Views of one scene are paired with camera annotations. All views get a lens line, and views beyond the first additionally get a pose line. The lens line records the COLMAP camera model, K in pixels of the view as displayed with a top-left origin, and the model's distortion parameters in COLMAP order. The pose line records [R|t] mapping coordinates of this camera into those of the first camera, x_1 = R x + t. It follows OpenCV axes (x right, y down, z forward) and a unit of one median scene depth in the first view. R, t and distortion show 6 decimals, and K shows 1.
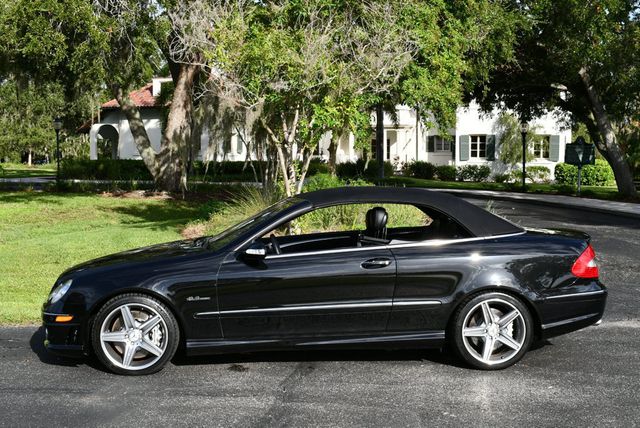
lens RADIAL K [[859.0, 0, 320.0], [0, 859.0, 214.0], [0, 0, 1]] dist [-0.042339, -0.080842]
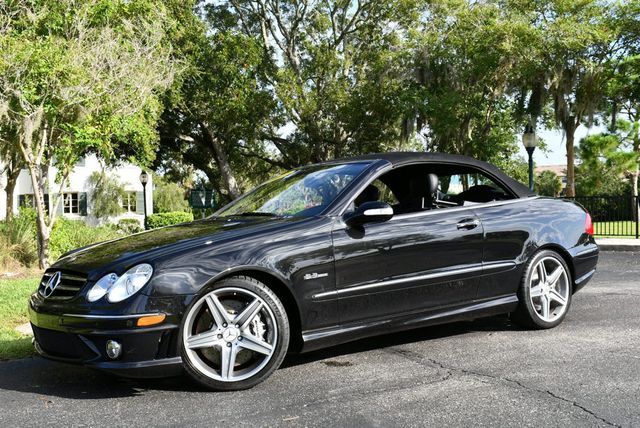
lens RADIAL K [[742.2, 0, 320.0], [0, 742.2, 214.0], [0, 0, 1]] dist [-0.054931, -0.009162]
pose [[0.830832, -0.028746, 0.555780, -0.133004], [0.073155, 0.995641, -0.057864, 0.021472], [-0.551694, 0.088733, 0.829313, 0.113763]]
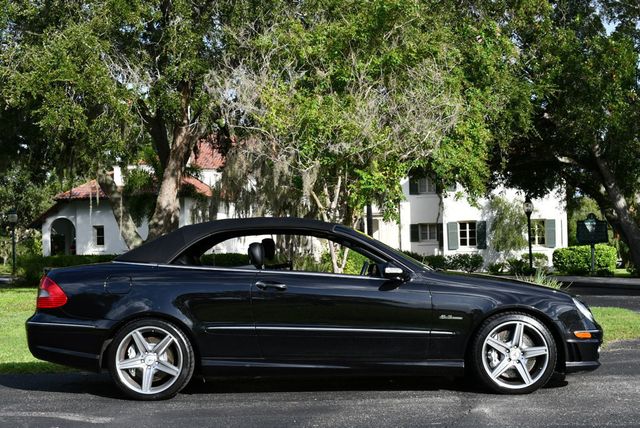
lens RADIAL K [[975.9, 0, 320.0], [0, 975.9, 214.0], [0, 0, 1]] dist [-0.007638, -0.102518]
pose [[0.997882, -0.021265, 0.061476, -0.070751], [0.028200, 0.993053, -0.114239, 0.028698], [-0.058619, 0.115731, 0.991549, -0.058410]]
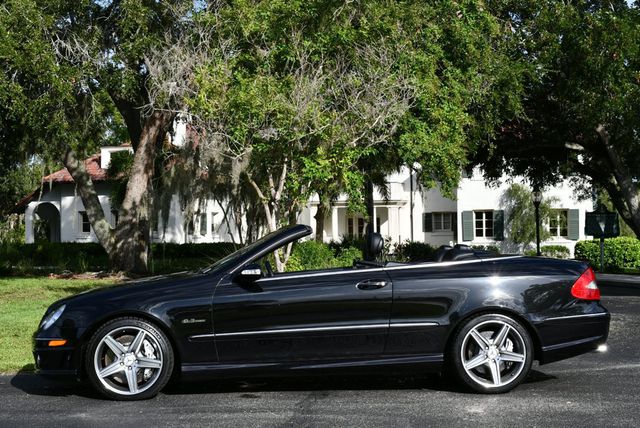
lens RADIAL K [[1047.1, 0, 320.0], [0, 1047.1, 214.0], [0, 0, 1]] dist [-0.009865, -0.082466]
pose [[0.999548, -0.012008, 0.027571, -0.012478], [0.014731, 0.994798, -0.100795, 0.025778], [-0.026217, 0.101156, 0.994525, -0.055707]]
